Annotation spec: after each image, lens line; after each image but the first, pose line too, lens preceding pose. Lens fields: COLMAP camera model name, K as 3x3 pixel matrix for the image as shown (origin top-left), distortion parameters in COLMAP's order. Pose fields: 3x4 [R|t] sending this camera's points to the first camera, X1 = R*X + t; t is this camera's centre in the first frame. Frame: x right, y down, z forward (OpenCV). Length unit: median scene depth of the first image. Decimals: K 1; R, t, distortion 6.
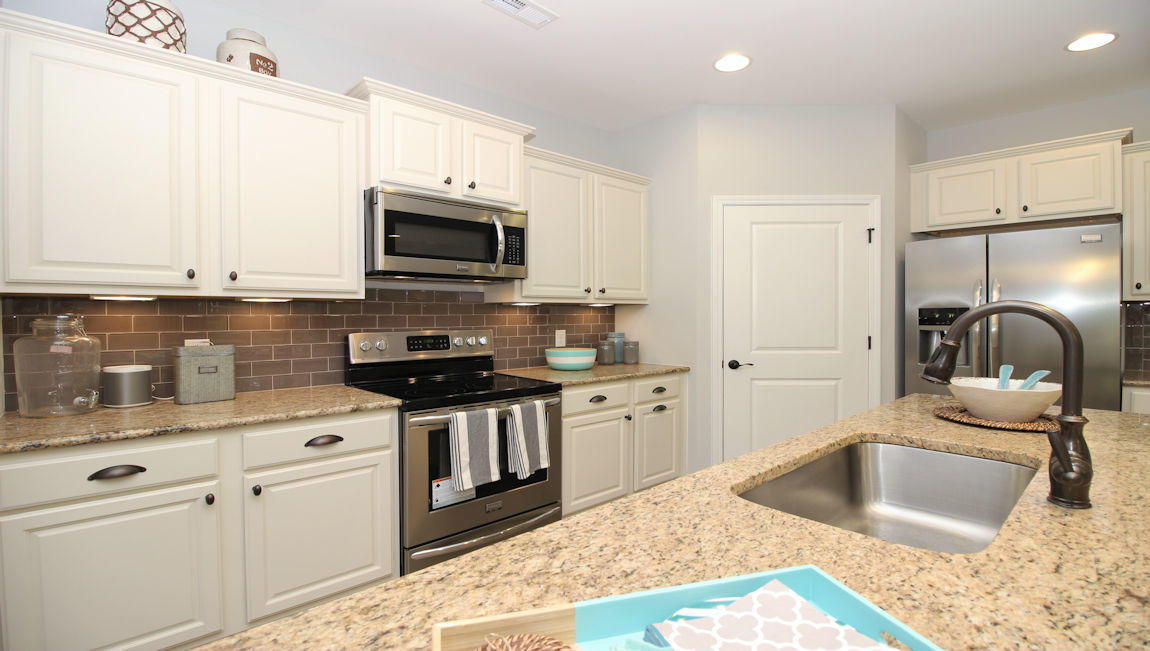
lens RADIAL K [[528.5, 0, 576.9], [0, 528.5, 322.0], [0, 0, 1]] dist [-0.000537, -0.013876]
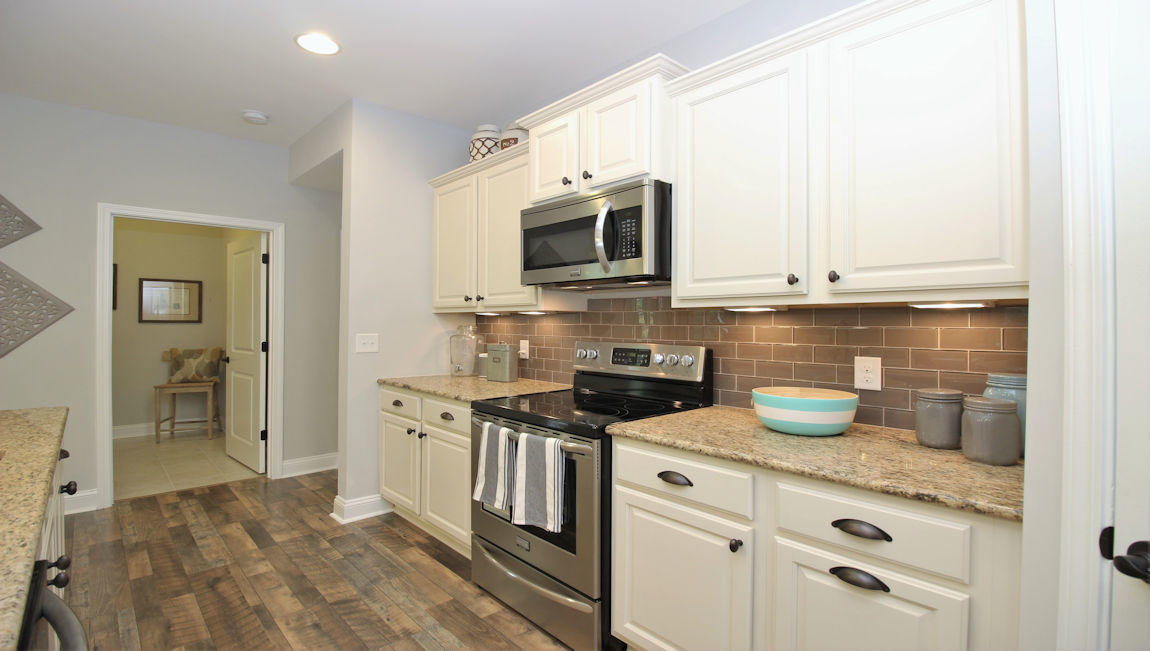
lens RADIAL K [[544.1, 0, 577.0], [0, 544.1, 320.9], [0, 0, 1]] dist [0.001519, 0.000027]
pose [[-0.013499, 0.001426, -0.999908, 0.645548], [-0.014189, 0.999898, 0.001617, -0.021237], [0.999808, 0.014209, -0.013477, 0.942626]]
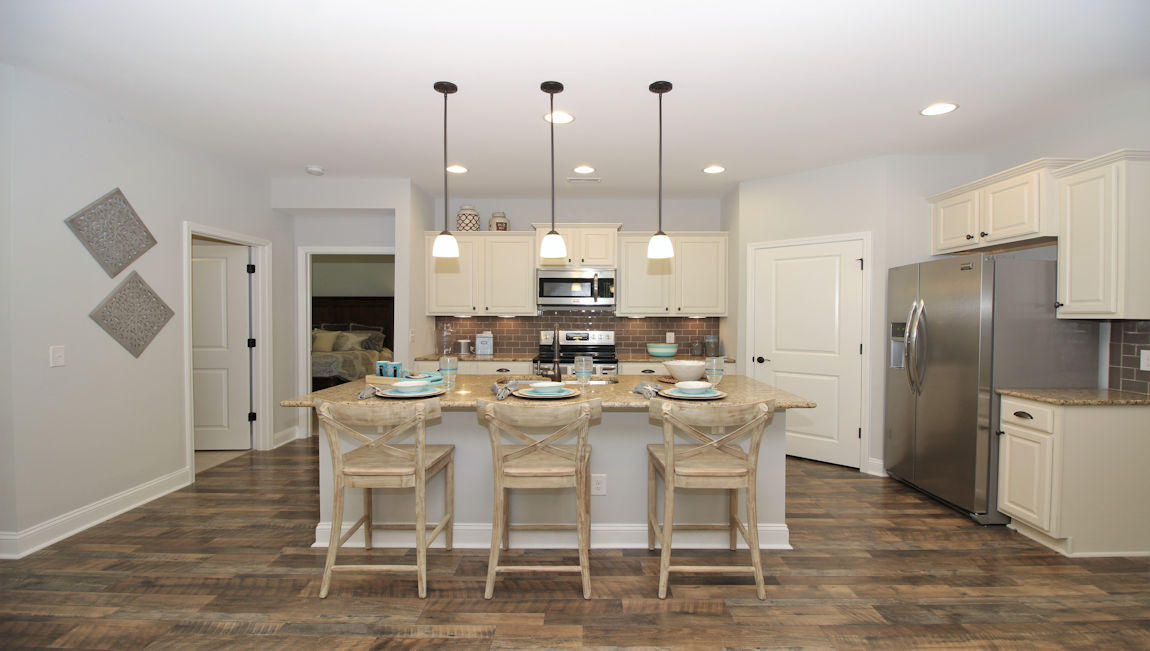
lens RADIAL K [[521.3, 0, 587.7], [0, 521.3, 329.9], [0, 0, 1]] dist [0.000030, -0.012499]
pose [[0.727944, 0.023499, -0.685234, 1.143808], [-0.013575, 0.999711, 0.019863, -0.027298], [0.685502, -0.005157, 0.728052, -0.441617]]
